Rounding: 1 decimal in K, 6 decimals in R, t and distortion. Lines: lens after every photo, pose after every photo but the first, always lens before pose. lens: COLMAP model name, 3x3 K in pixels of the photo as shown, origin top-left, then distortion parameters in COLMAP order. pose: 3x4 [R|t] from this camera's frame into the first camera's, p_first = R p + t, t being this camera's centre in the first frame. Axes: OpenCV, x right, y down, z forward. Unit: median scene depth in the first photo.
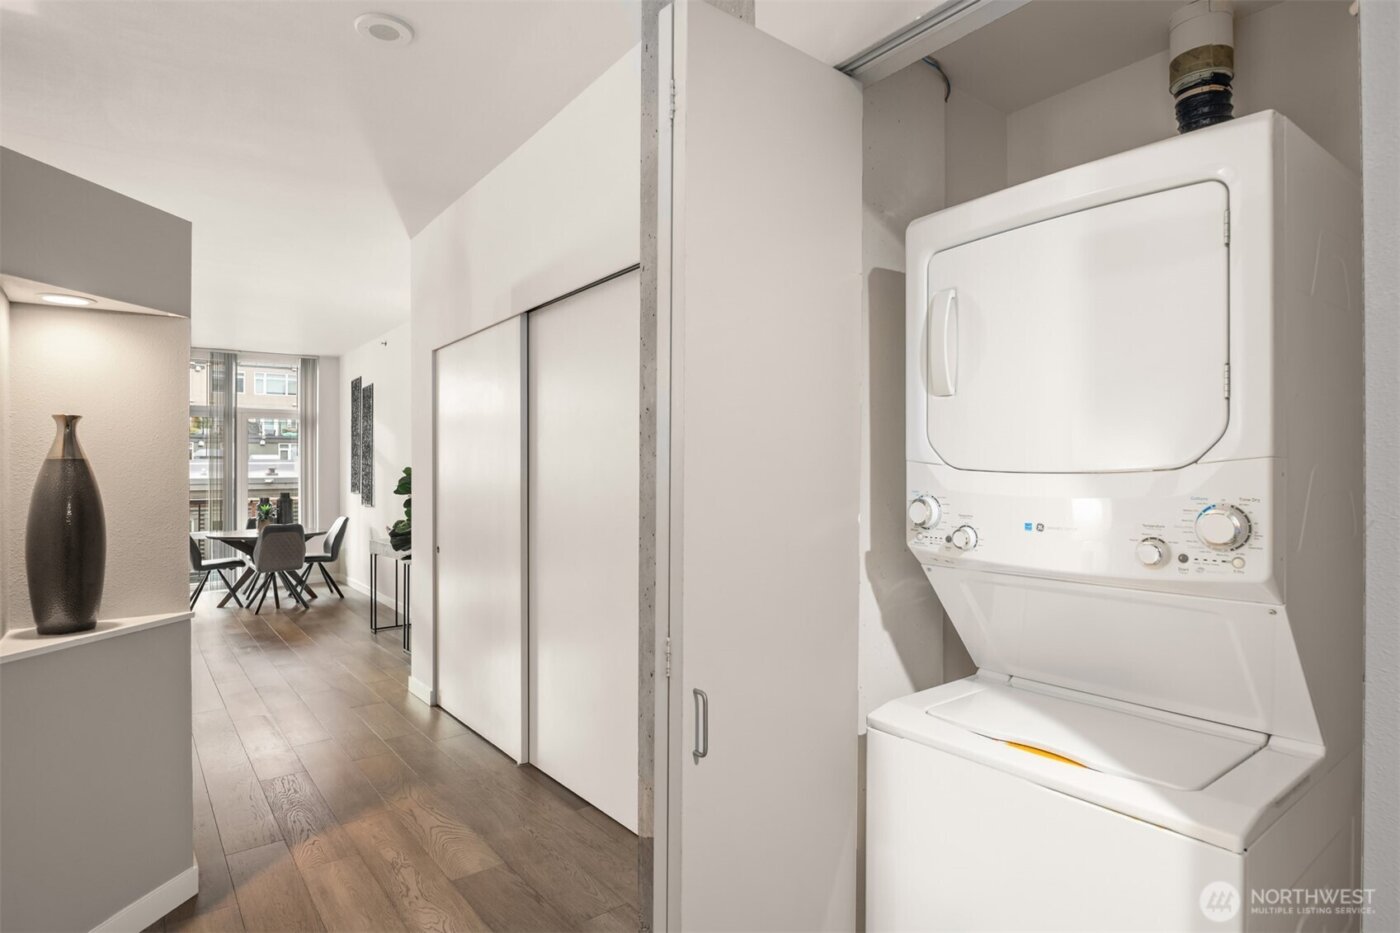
lens RADIAL K [[768.9, 0, 735.5], [0, 768.9, 467.3], [0, 0, 1]] dist [-0.001481, -0.005318]
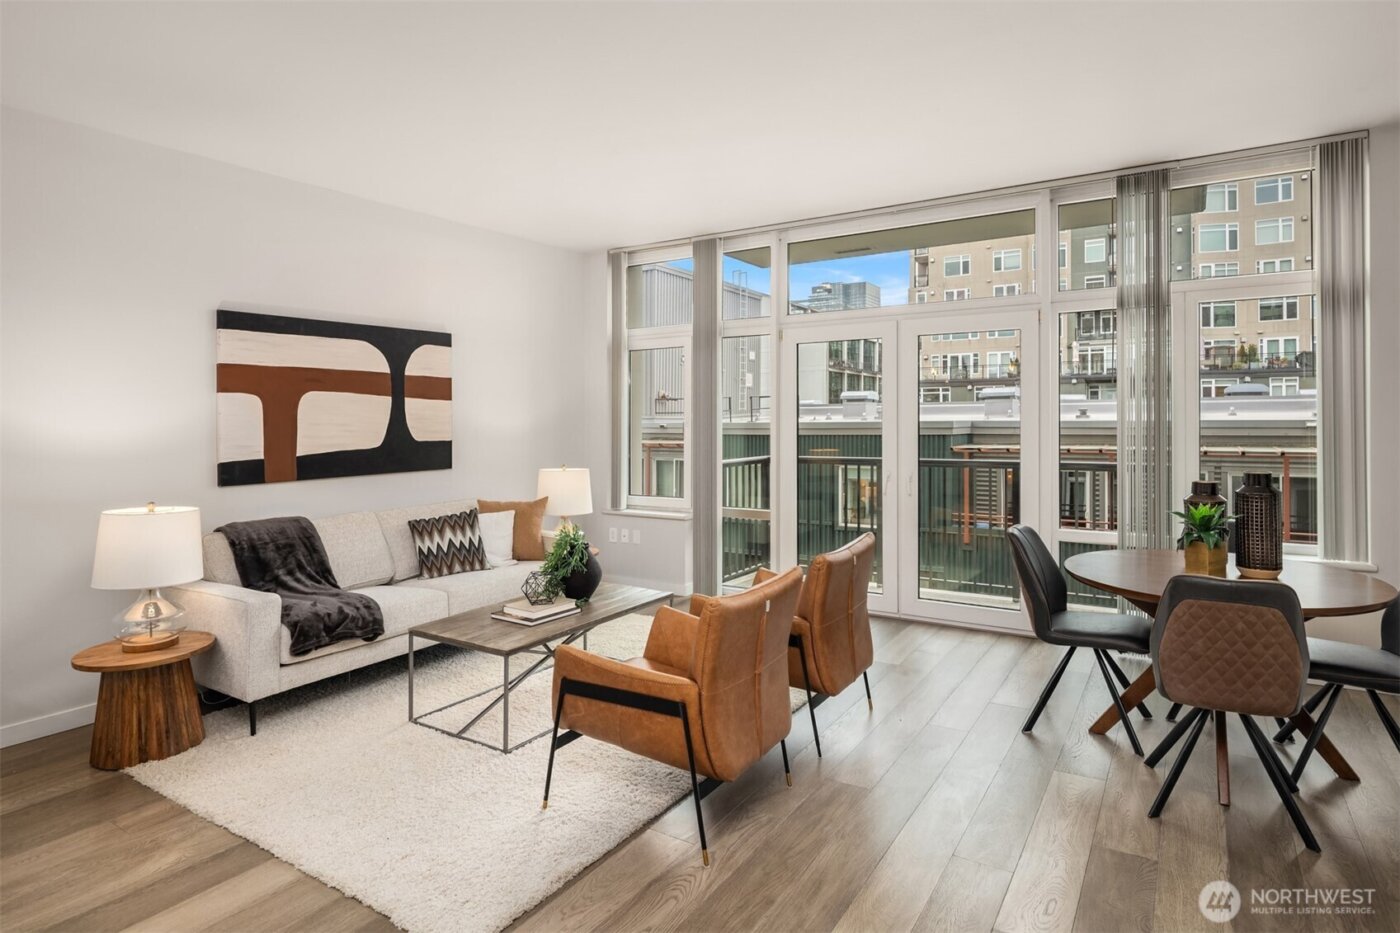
lens RADIAL K [[768.9, 0, 679.6], [0, 768.9, 415.7], [0, 0, 1]] dist [-0.001481, -0.005318]
pose [[0.313682, 0.001134, -0.949527, -0.333857], [0.011327, 0.999924, 0.004936, -0.001674], [0.949460, -0.012303, 0.313646, 0.641941]]
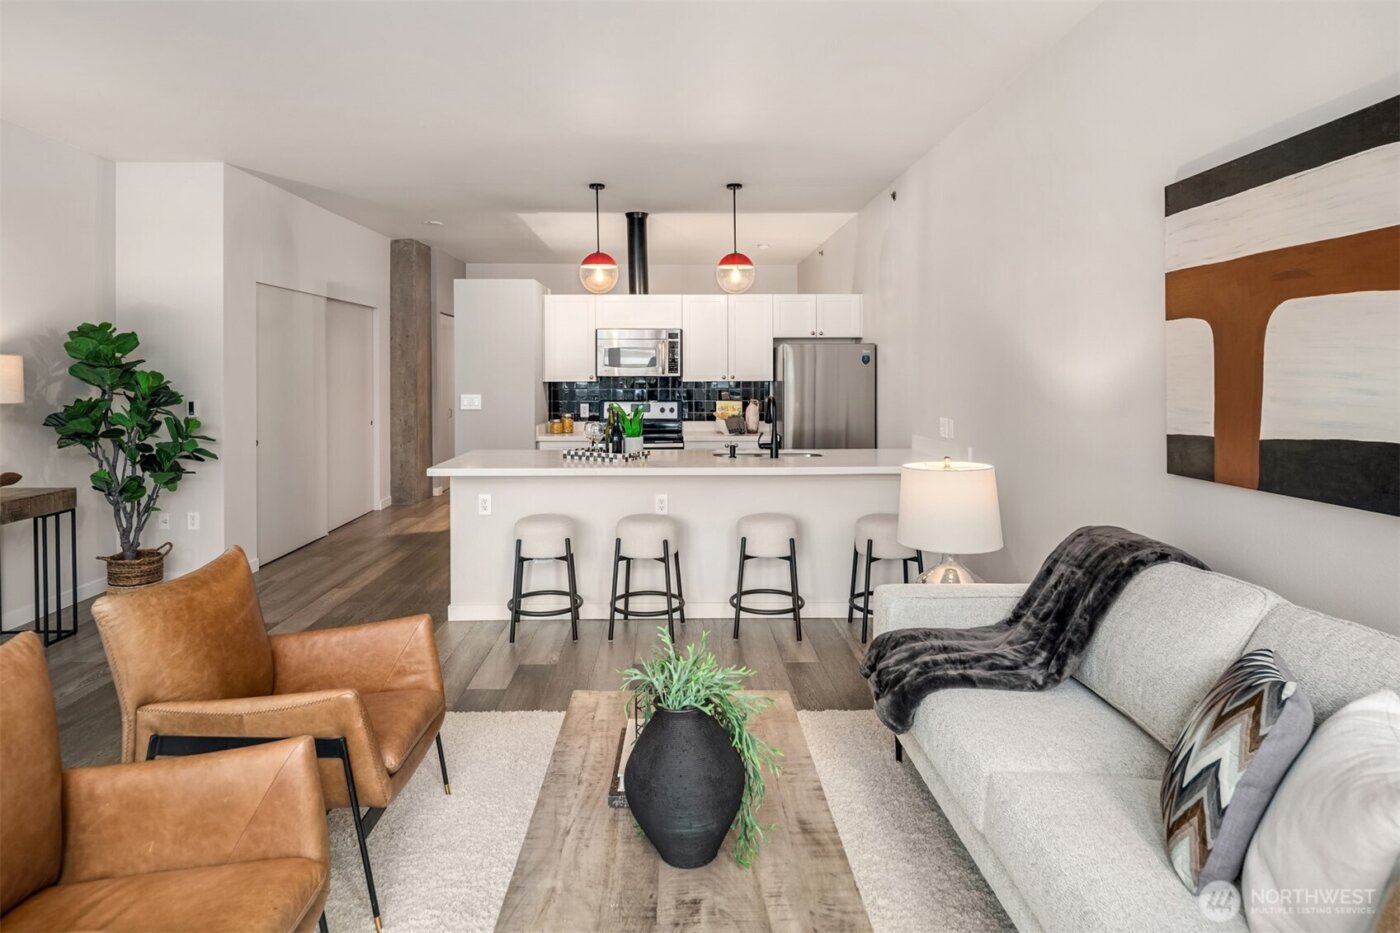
lens RADIAL K [[808.3, 0, 688.3], [0, 808.3, 381.0], [0, 0, 1]] dist [0.017457, 0.002151]
pose [[-0.799605, 0.007909, 0.600475, -0.955520], [0.007481, 0.999967, -0.003209, 0.006326], [-0.600480, 0.001926, -0.799637, 0.894594]]
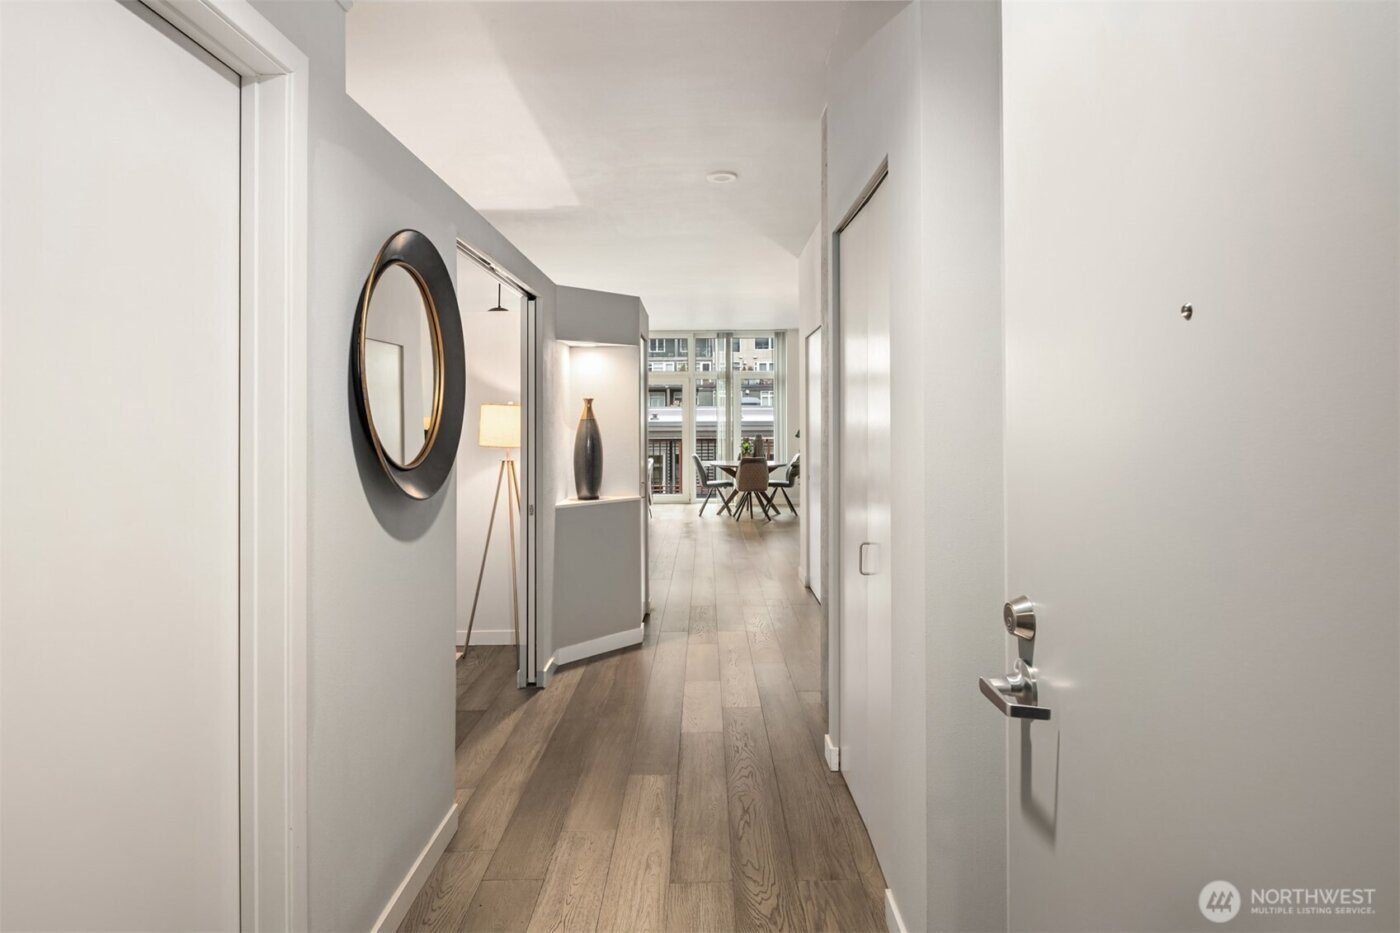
lens RADIAL K [[768.9, 0, 701.1], [0, 768.9, 396.9], [0, 0, 1]] dist [-0.001481, -0.005318]
pose [[0.781974, -0.009942, -0.623232, 0.184696], [-0.001365, 0.999843, -0.017662, -0.008993], [0.623310, 0.014662, 0.781837, -0.125930]]
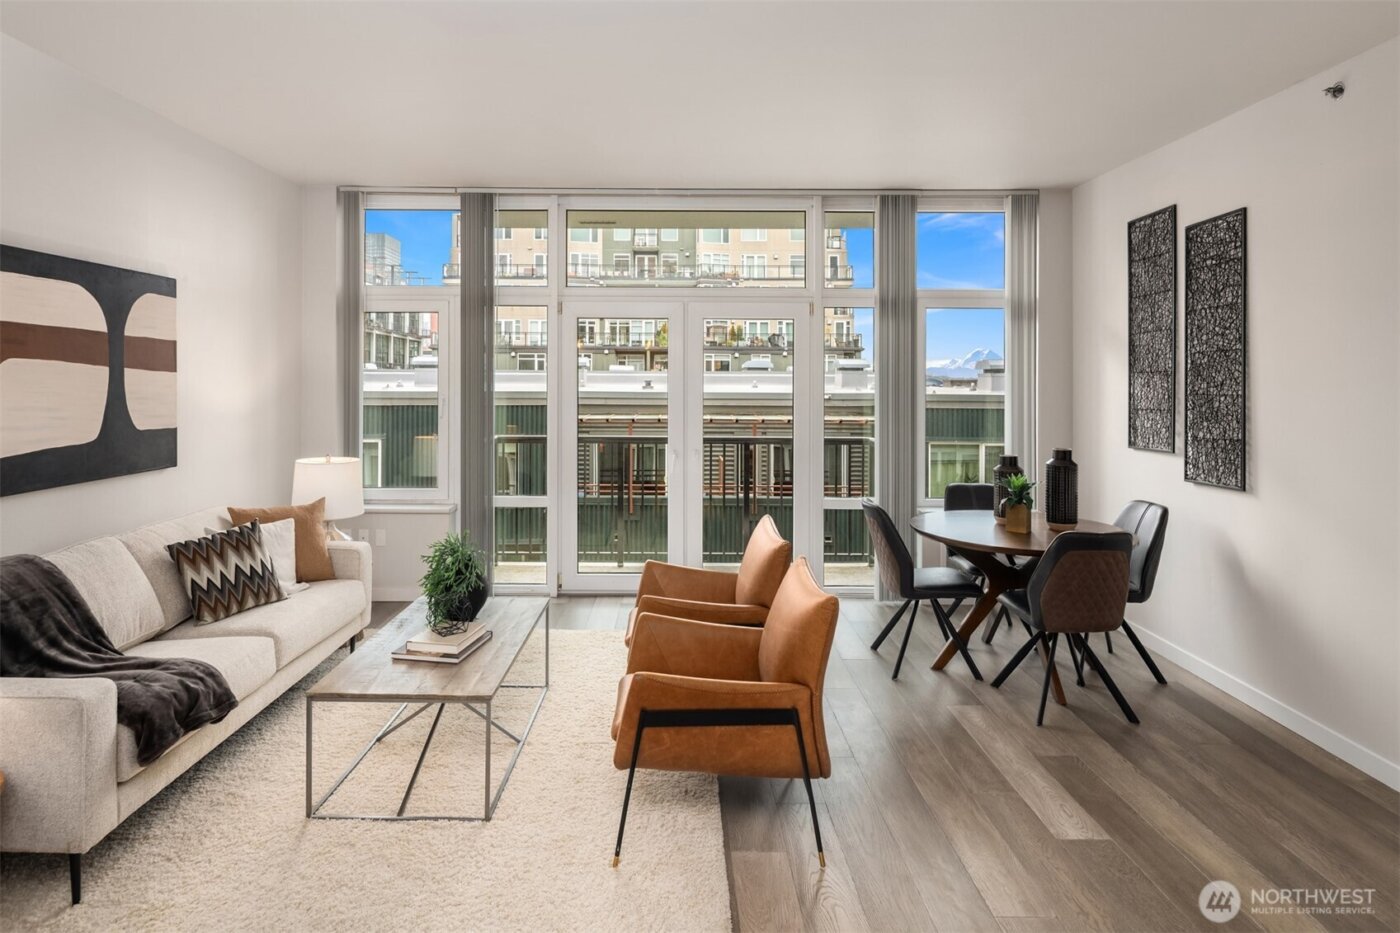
lens RADIAL K [[818.9, 0, 666.2], [0, 818.9, 388.6], [0, 0, 1]] dist [-0.005944, -0.002444]
pose [[0.778845, 0.015965, -0.627013, -0.470008], [-0.007959, 0.999847, 0.015572, -0.013953], [0.627166, -0.007138, 0.778853, 0.457726]]
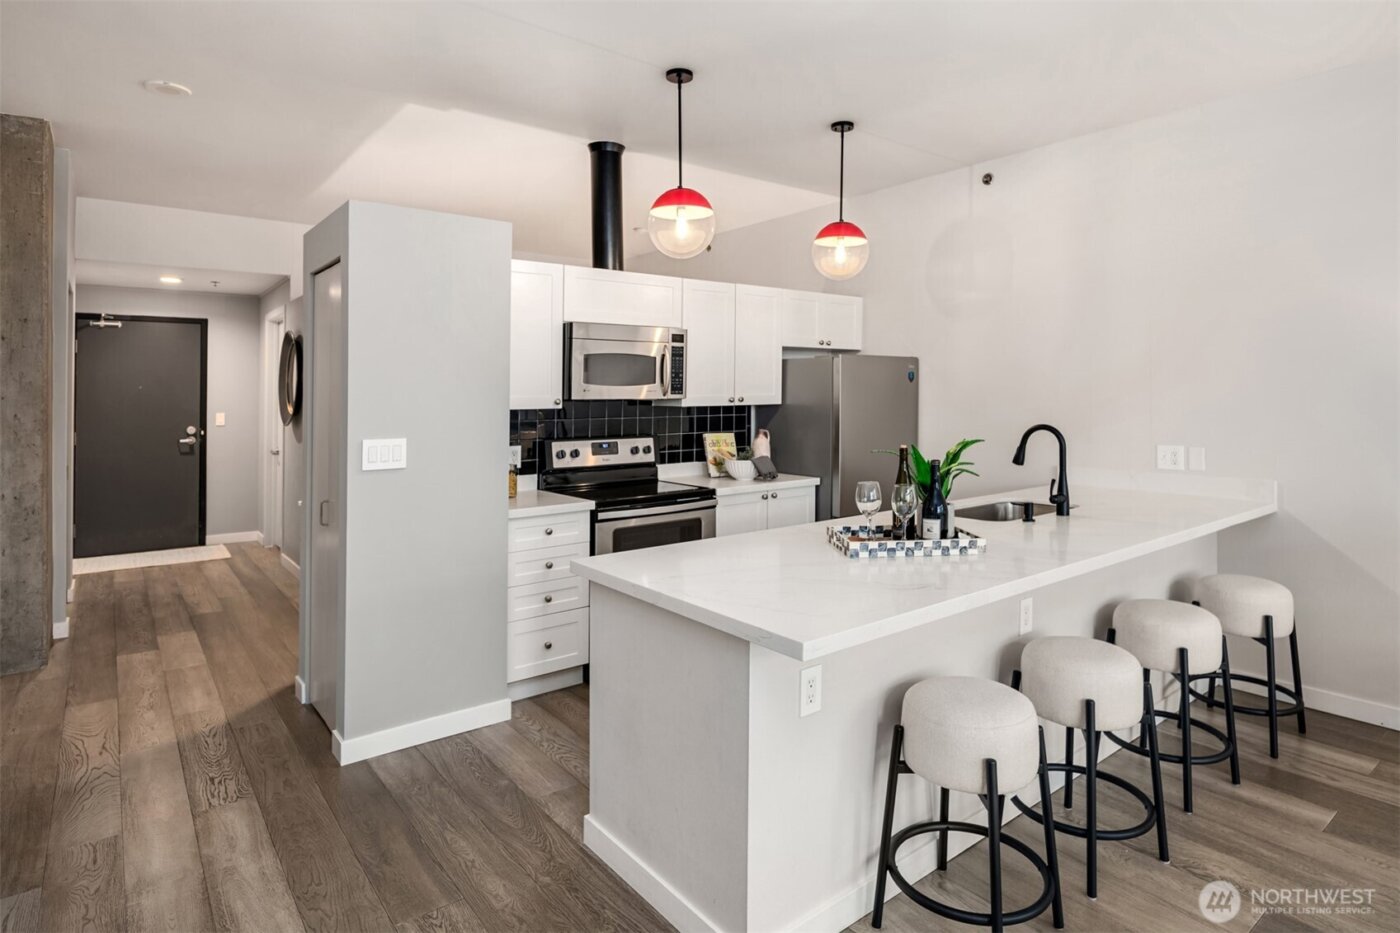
lens RADIAL K [[768.9, 0, 759.8], [0, 768.9, 387.4], [0, 0, 1]] dist [-0.001481, -0.005318]
pose [[-0.999157, 0.017834, -0.036989, -0.470488], [0.018366, 0.999732, -0.014085, -0.000729], [0.036728, -0.014752, -0.999216, 0.763299]]
